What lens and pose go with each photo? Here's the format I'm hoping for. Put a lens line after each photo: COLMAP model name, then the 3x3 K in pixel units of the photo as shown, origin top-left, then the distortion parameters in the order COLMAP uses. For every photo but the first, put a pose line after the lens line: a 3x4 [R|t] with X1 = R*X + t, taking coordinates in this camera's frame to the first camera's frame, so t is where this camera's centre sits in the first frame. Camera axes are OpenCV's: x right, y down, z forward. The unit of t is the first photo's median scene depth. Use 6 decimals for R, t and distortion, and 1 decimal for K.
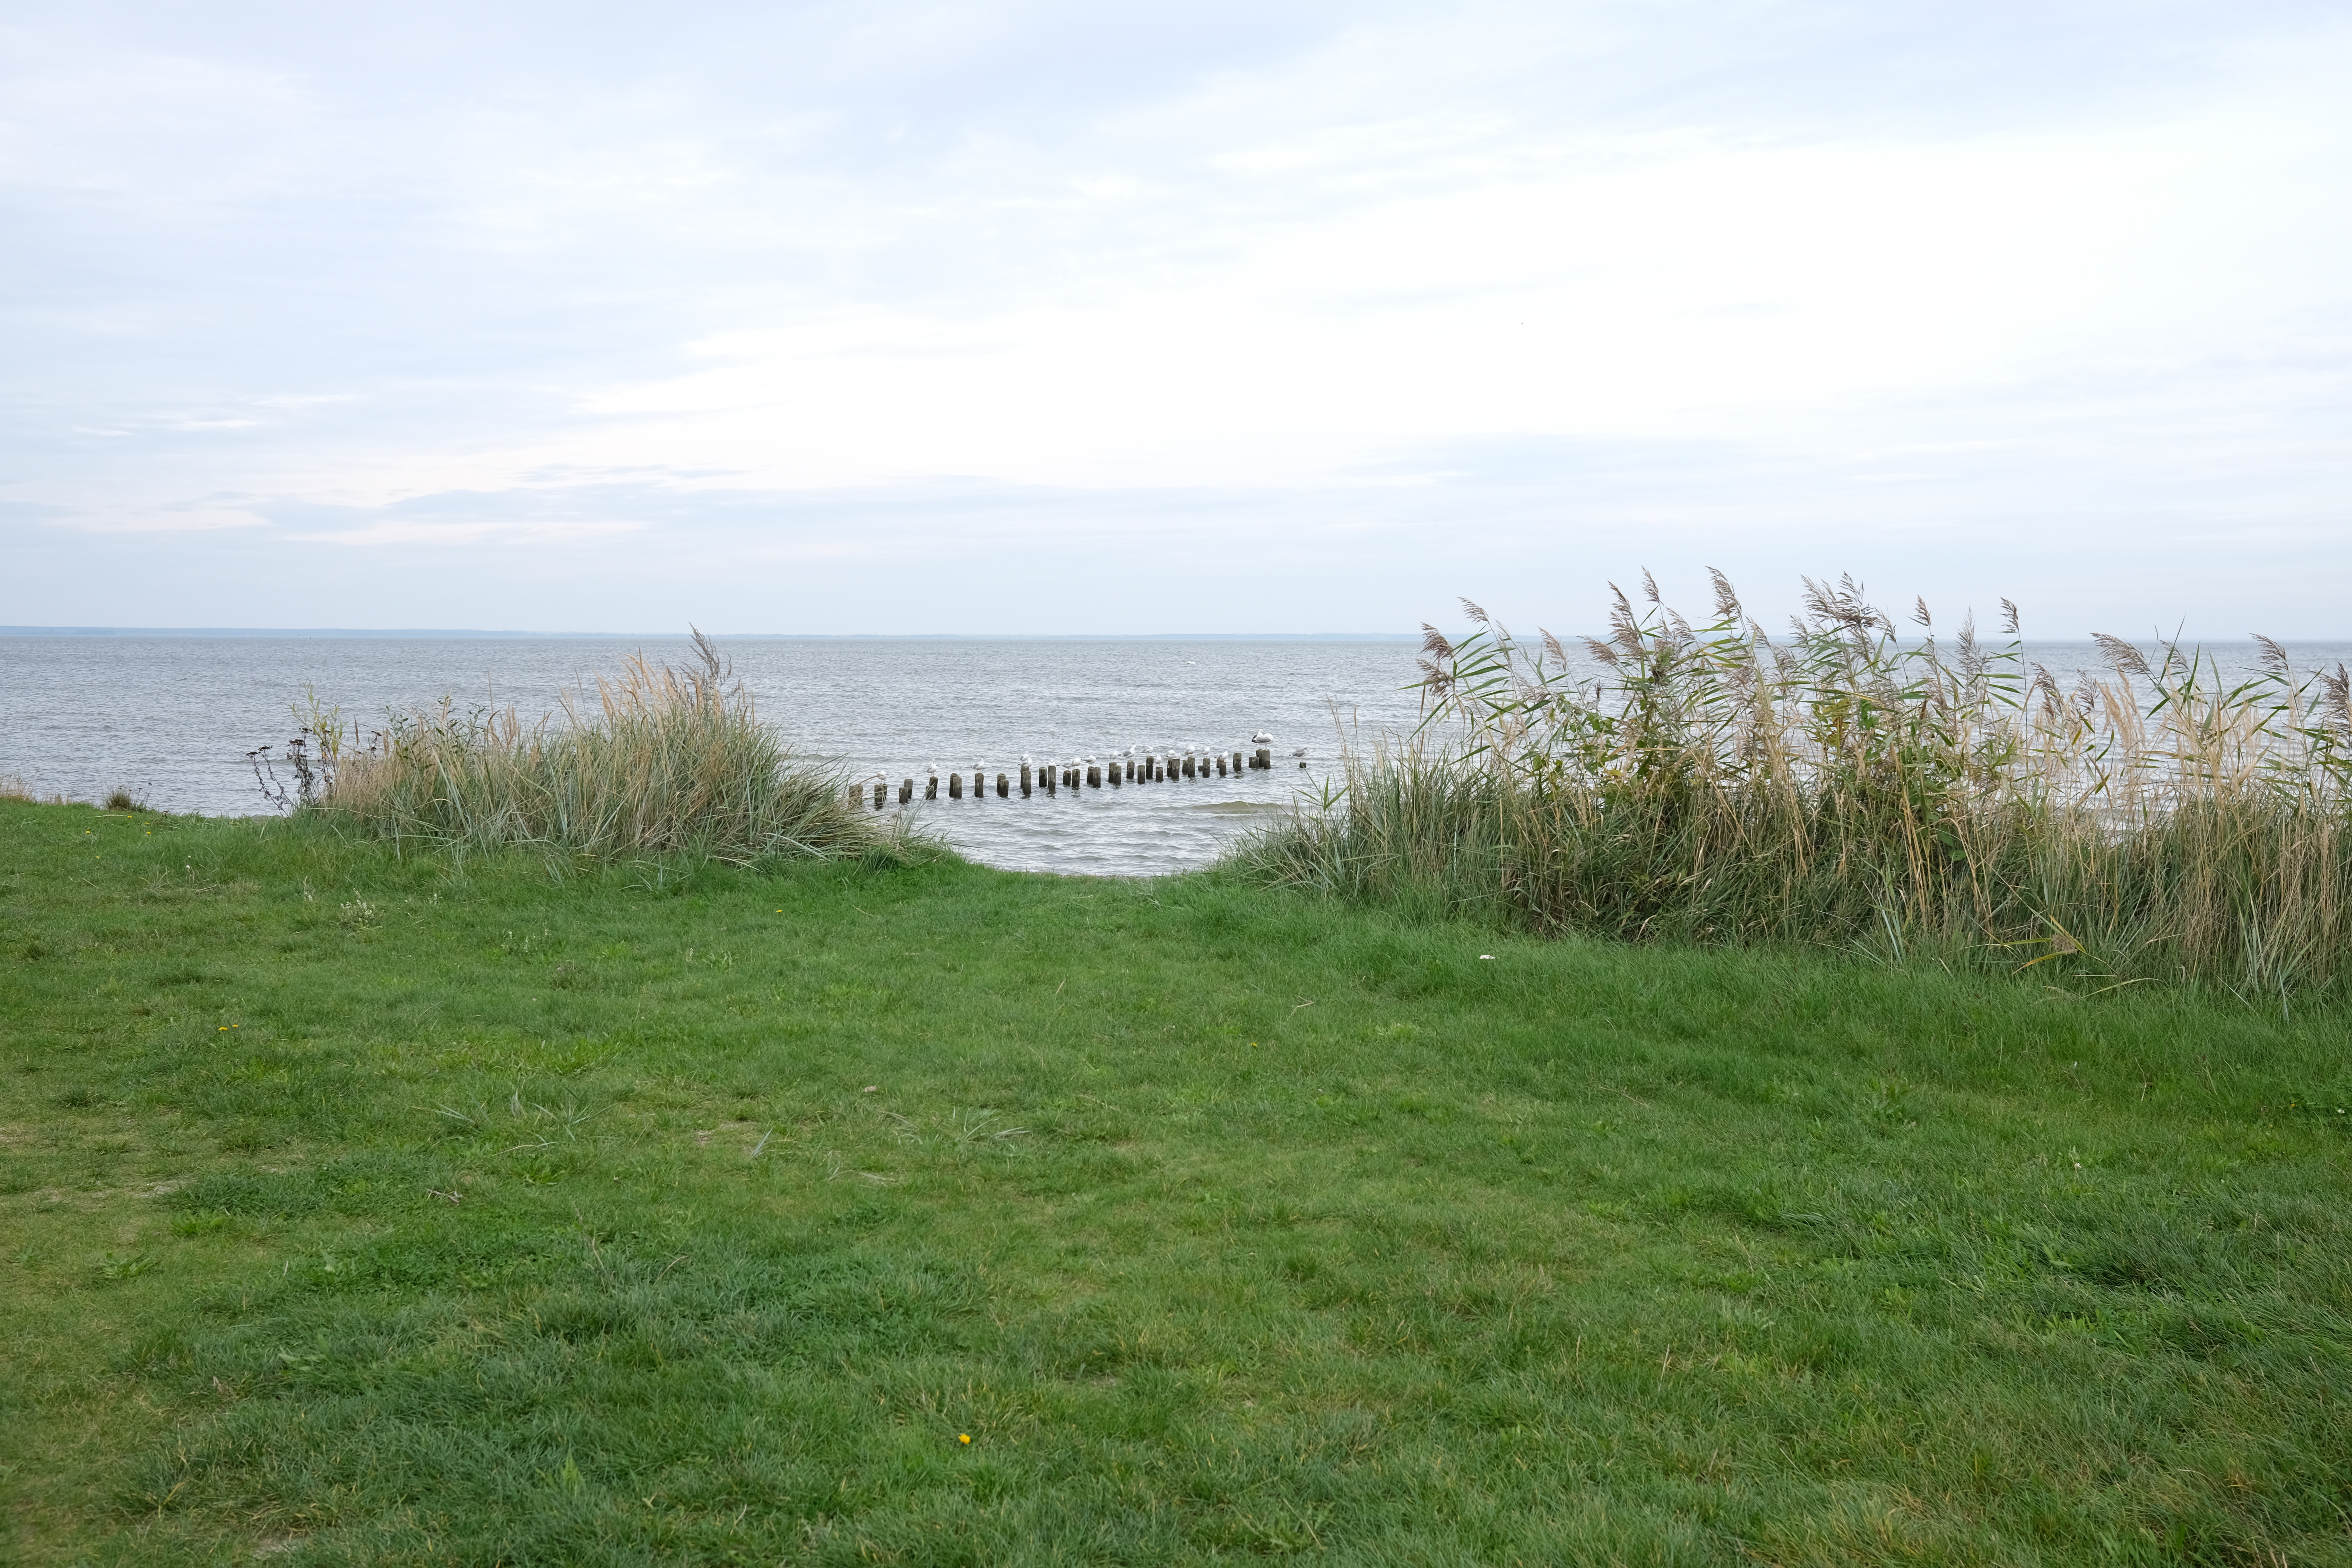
lens RADIAL K [[2412.5, 0, 1182.0], [0, 2412.5, 907.3], [0, 0, 1]] dist [-0.051630, -0.000200]
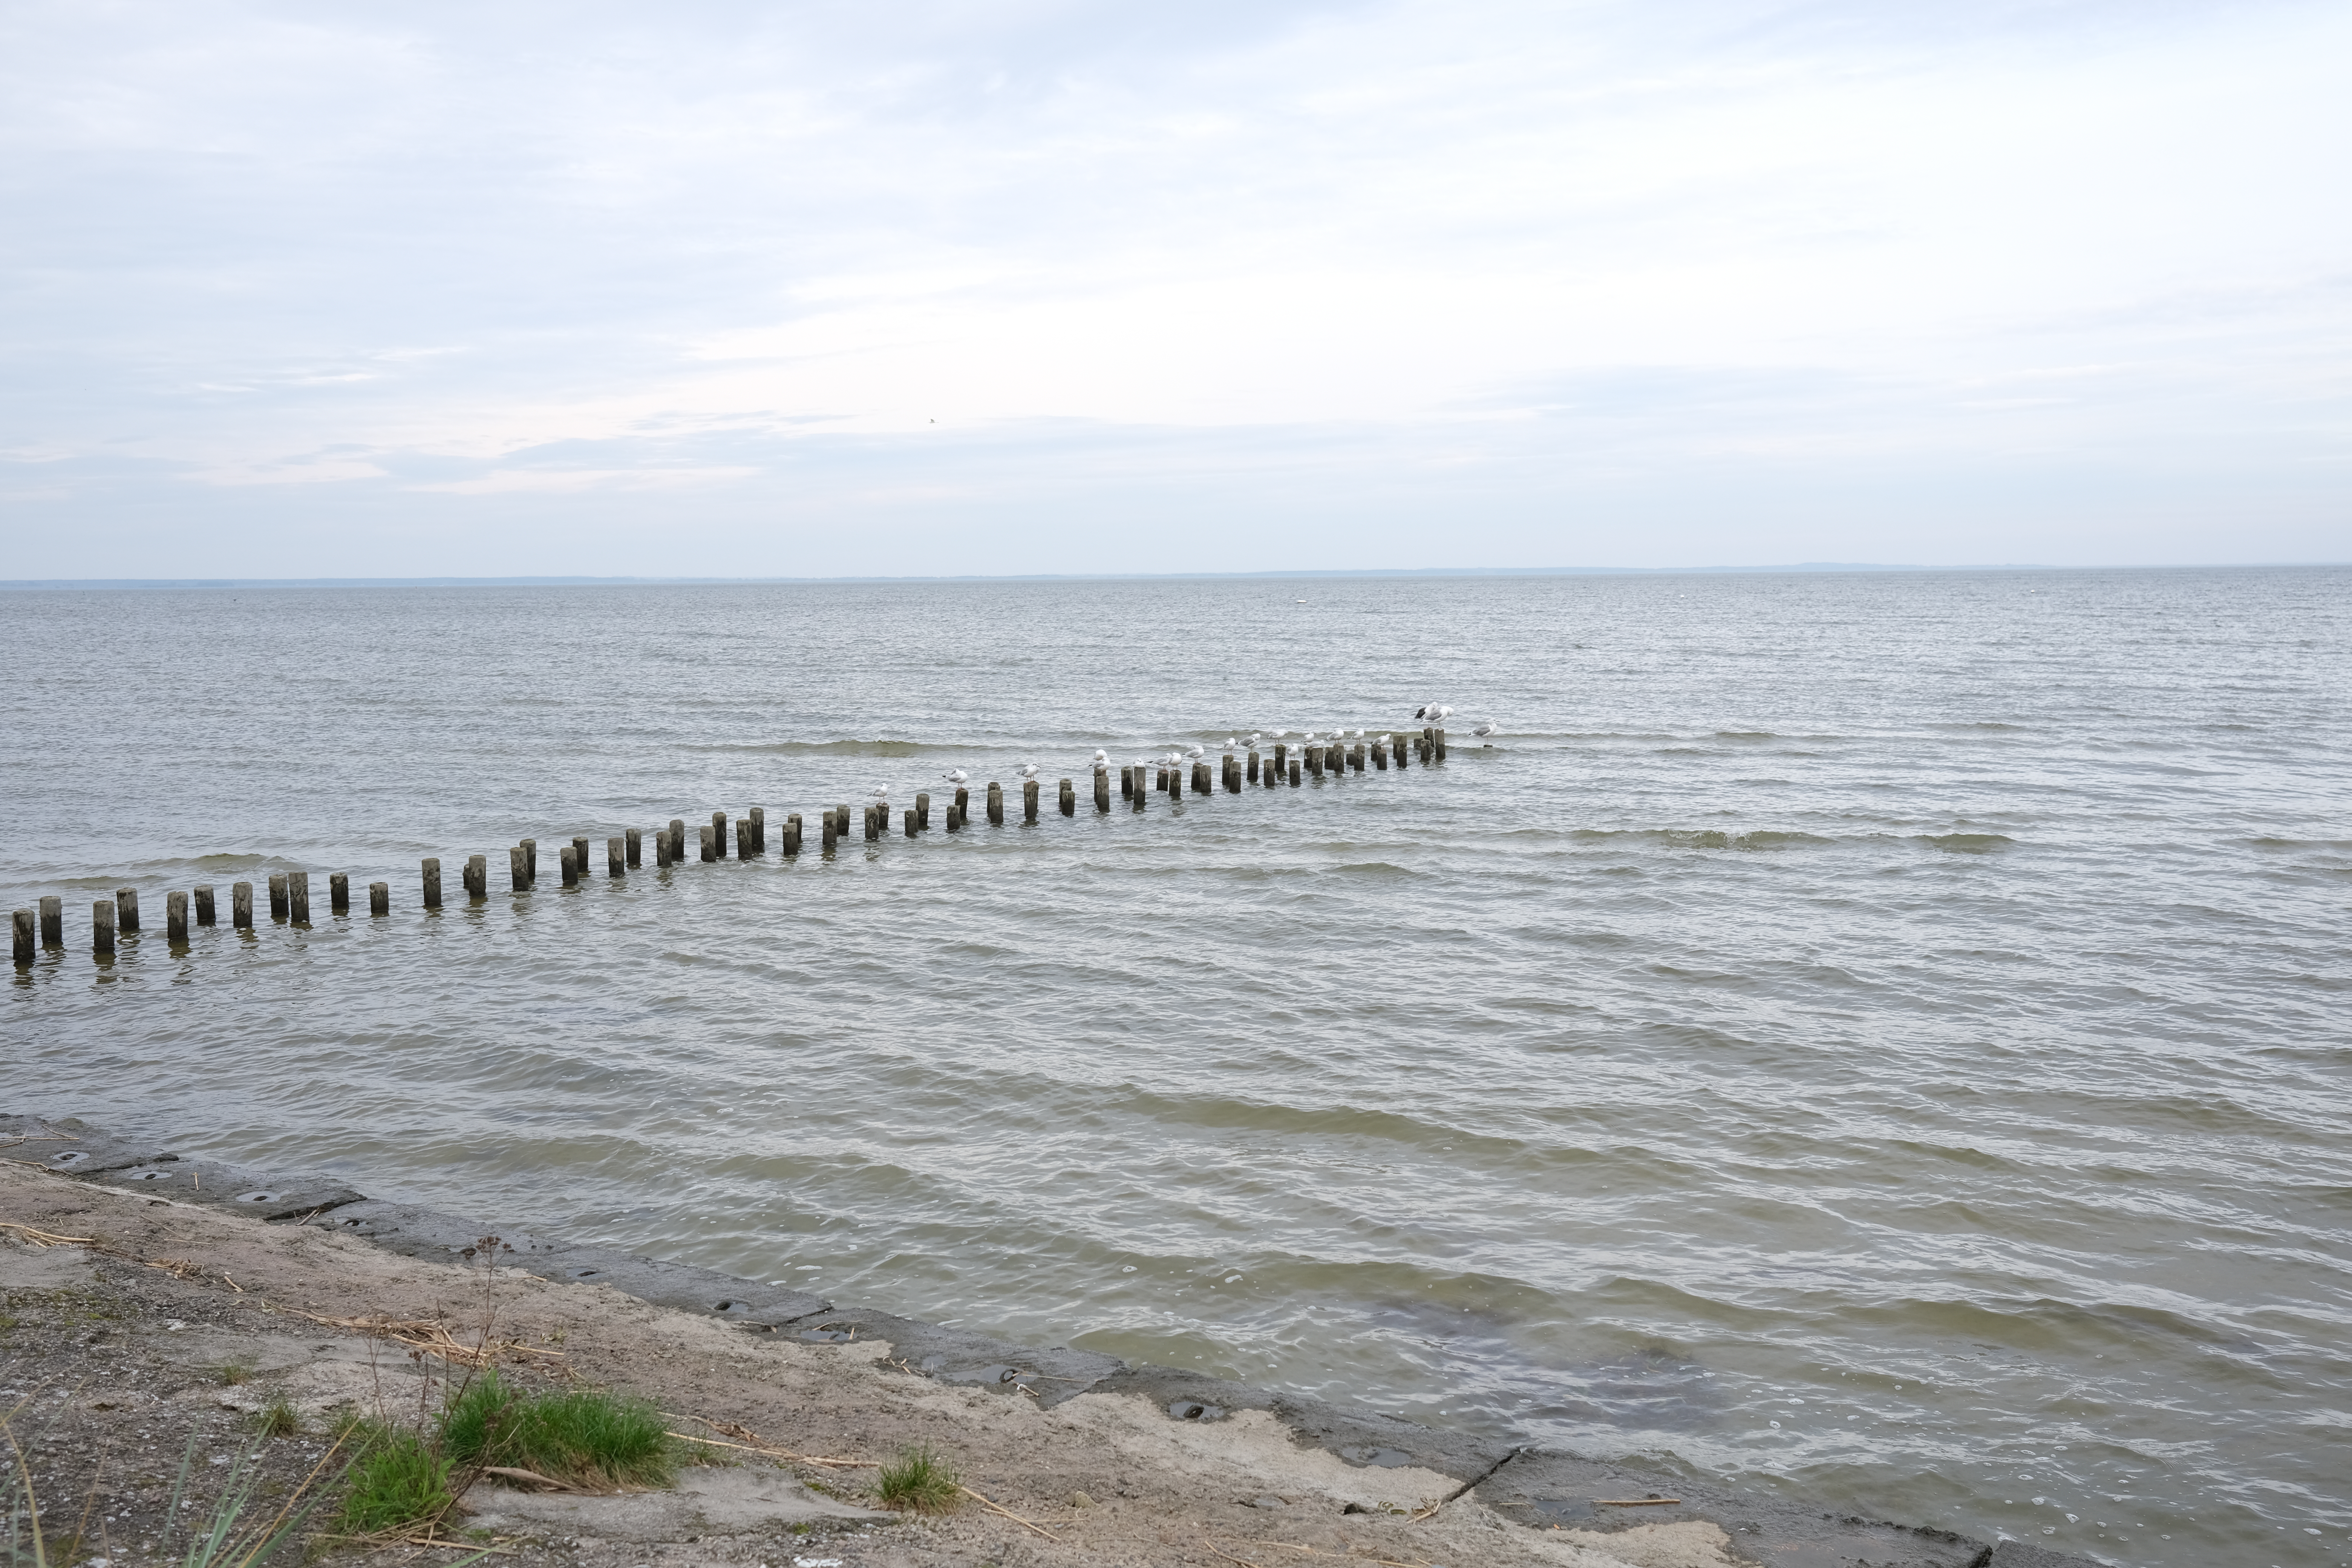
lens RADIAL K [[2387.4, 0, 1154.4], [0, 2387.4, 830.4], [0, 0, 1]] dist [-0.038660, 0.150591]
pose [[0.998350, -0.010251, -0.056503, -0.010906], [0.009977, 0.999937, -0.005124, -0.034540], [0.056552, 0.004552, 0.998389, 0.302618]]
